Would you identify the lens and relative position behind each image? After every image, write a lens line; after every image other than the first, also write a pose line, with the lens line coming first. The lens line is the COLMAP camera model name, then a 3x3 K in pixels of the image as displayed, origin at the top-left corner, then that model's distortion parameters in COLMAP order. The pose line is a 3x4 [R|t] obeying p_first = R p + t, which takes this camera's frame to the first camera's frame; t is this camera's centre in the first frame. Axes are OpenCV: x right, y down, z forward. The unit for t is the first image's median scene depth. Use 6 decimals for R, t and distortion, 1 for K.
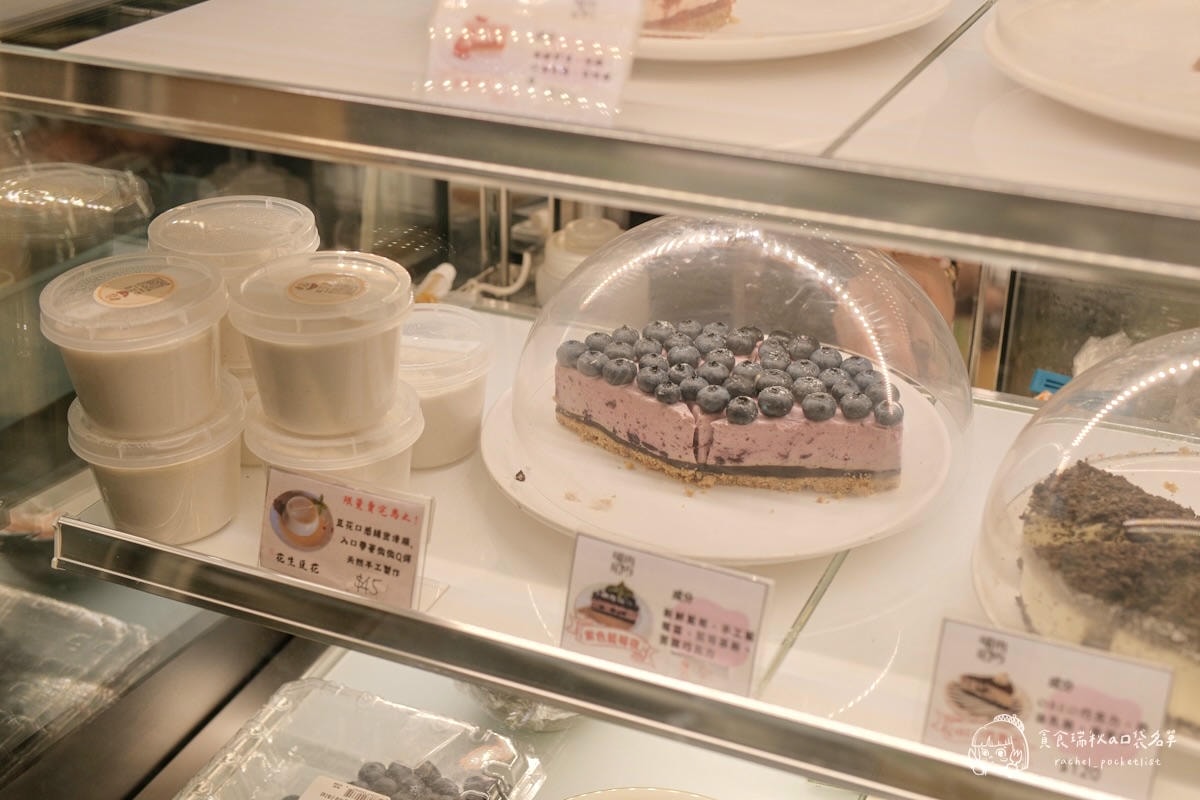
lens RADIAL K [[1537.8, 0, 601.6], [0, 1537.8, 399.2], [0, 0, 1]] dist [0.010770, 0.000000]
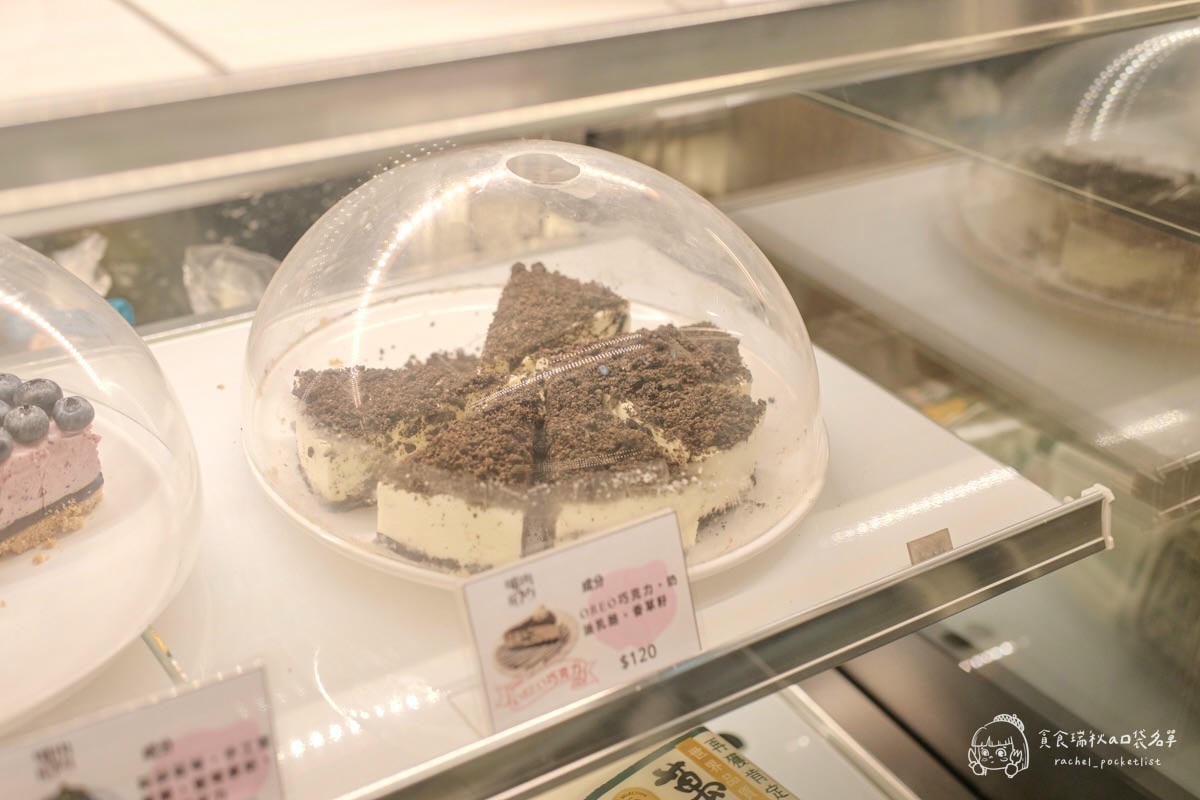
lens RADIAL K [[1537.8, 0, 600.2], [0, 1537.8, 402.4], [0, 0, 1]] dist [0.010770, 0.000000]
pose [[0.539931, -0.398918, 0.741174, -0.295983], [0.339884, 0.908906, 0.241596, -0.115497], [-0.770035, 0.121468, 0.626332, 0.398495]]
